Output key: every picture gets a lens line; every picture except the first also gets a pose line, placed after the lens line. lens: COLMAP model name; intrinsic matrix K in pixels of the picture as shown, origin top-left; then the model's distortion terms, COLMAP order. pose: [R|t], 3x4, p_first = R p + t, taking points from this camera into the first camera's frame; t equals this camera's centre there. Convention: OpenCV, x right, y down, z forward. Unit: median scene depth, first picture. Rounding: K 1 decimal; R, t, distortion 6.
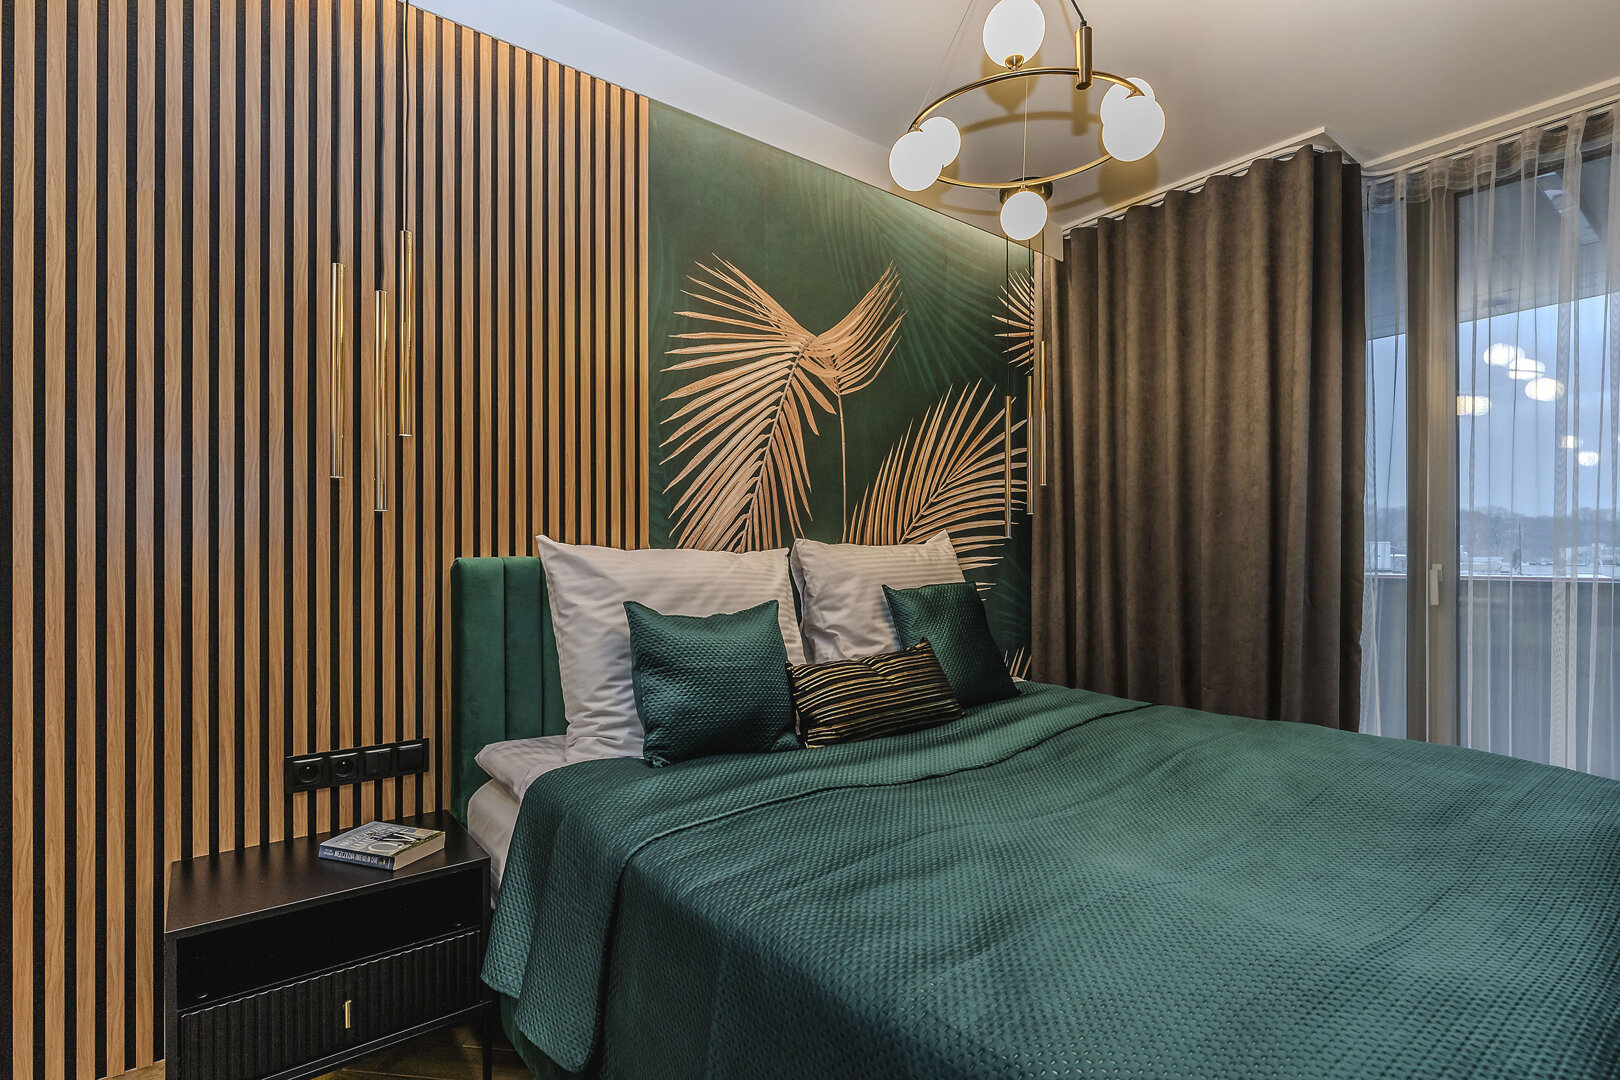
lens RADIAL K [[786.9, 0, 814.9], [0, 786.9, 548.8], [0, 0, 1]] dist [-0.000117, -0.000917]
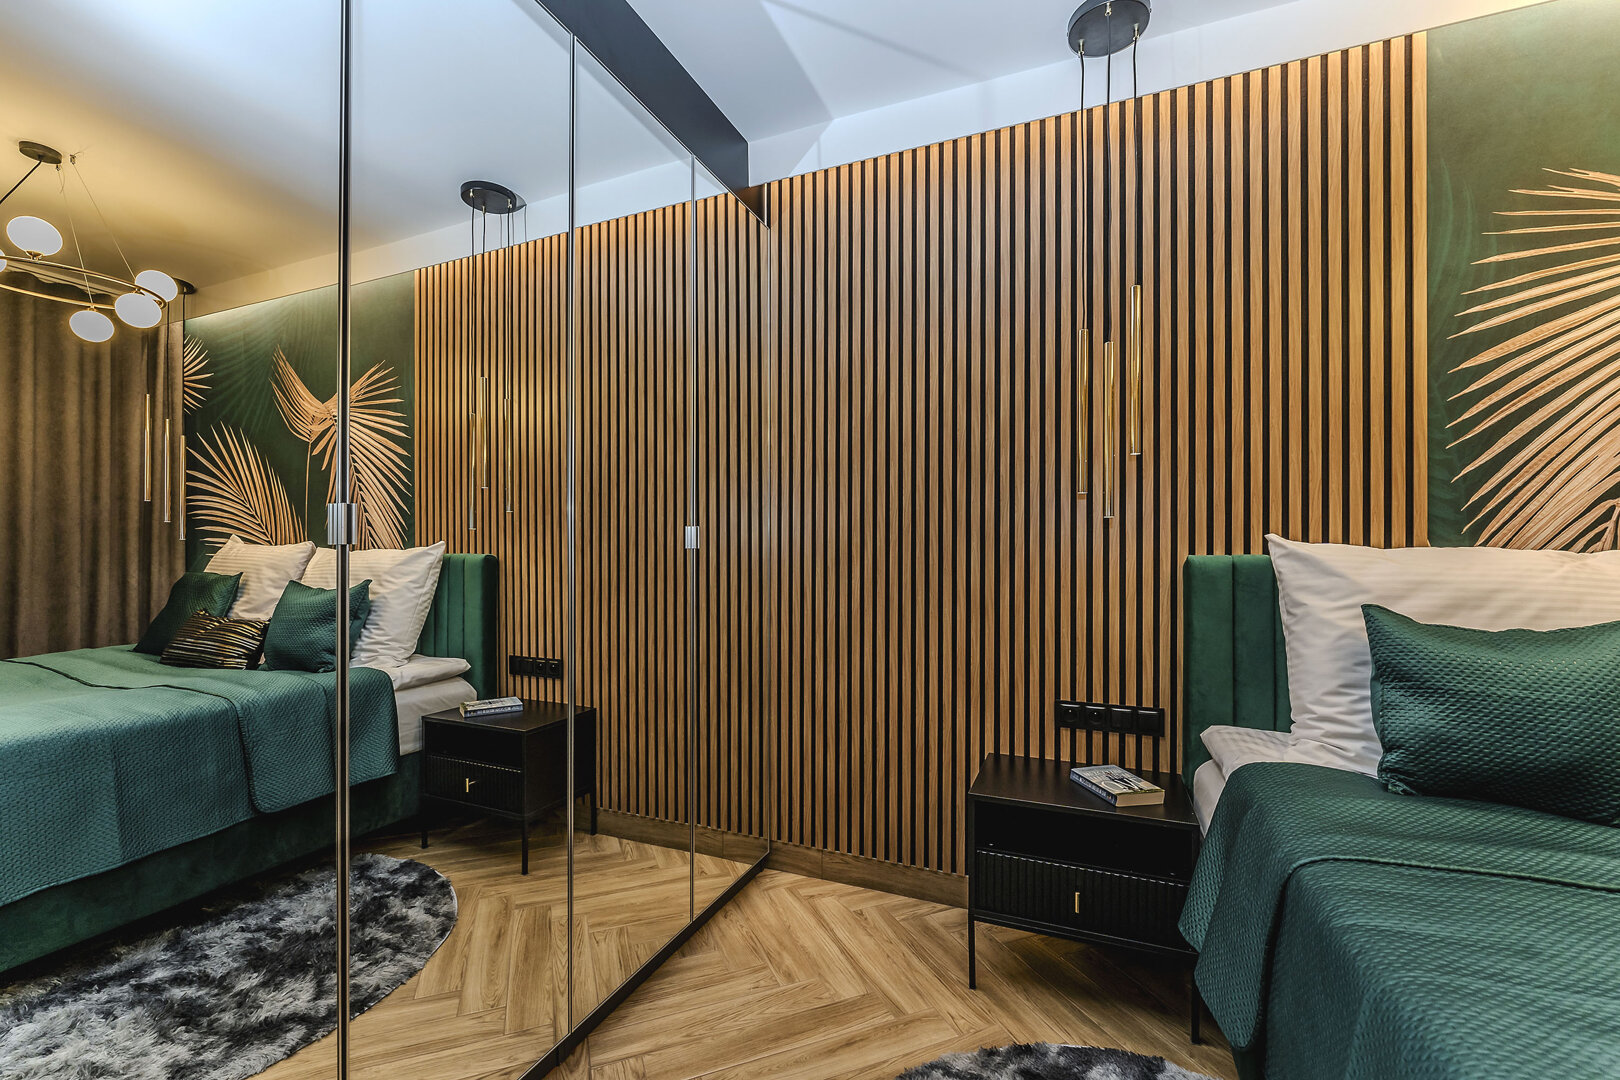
lens RADIAL K [[671.1, 0, 802.1], [0, 671.1, 549.2], [0, 0, 1]] dist [-0.002380, 0.000169]
pose [[0.482372, 0.000942, -0.875966, 0.115361], [0.000997, 0.999998, 0.001625, 0.000607], [0.875966, -0.001657, 0.482370, 0.042551]]
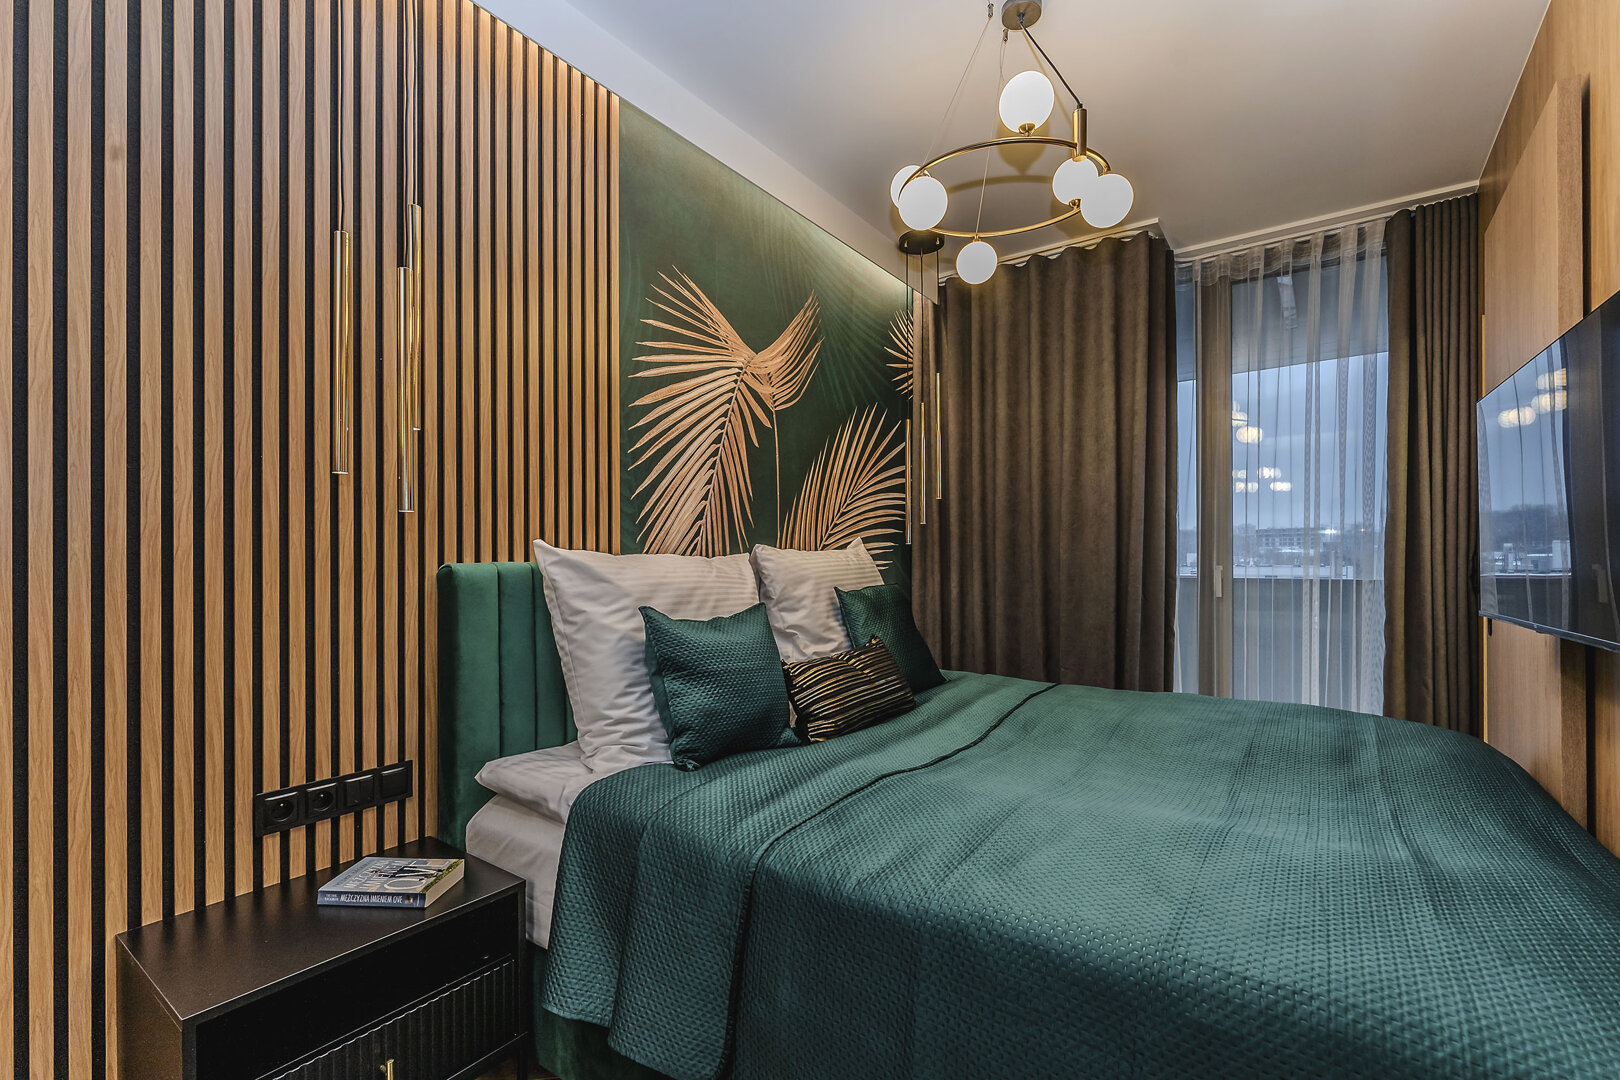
lens RADIAL K [[721.5, 0, 814.4], [0, 721.5, 553.8], [0, 0, 1]] dist [-0.000181, -0.000410]
pose [[0.960842, -0.000863, 0.277095, -0.253891], [0.001297, 0.999998, -0.001382, 0.001560], [-0.277093, 0.001688, 0.960842, 0.057032]]
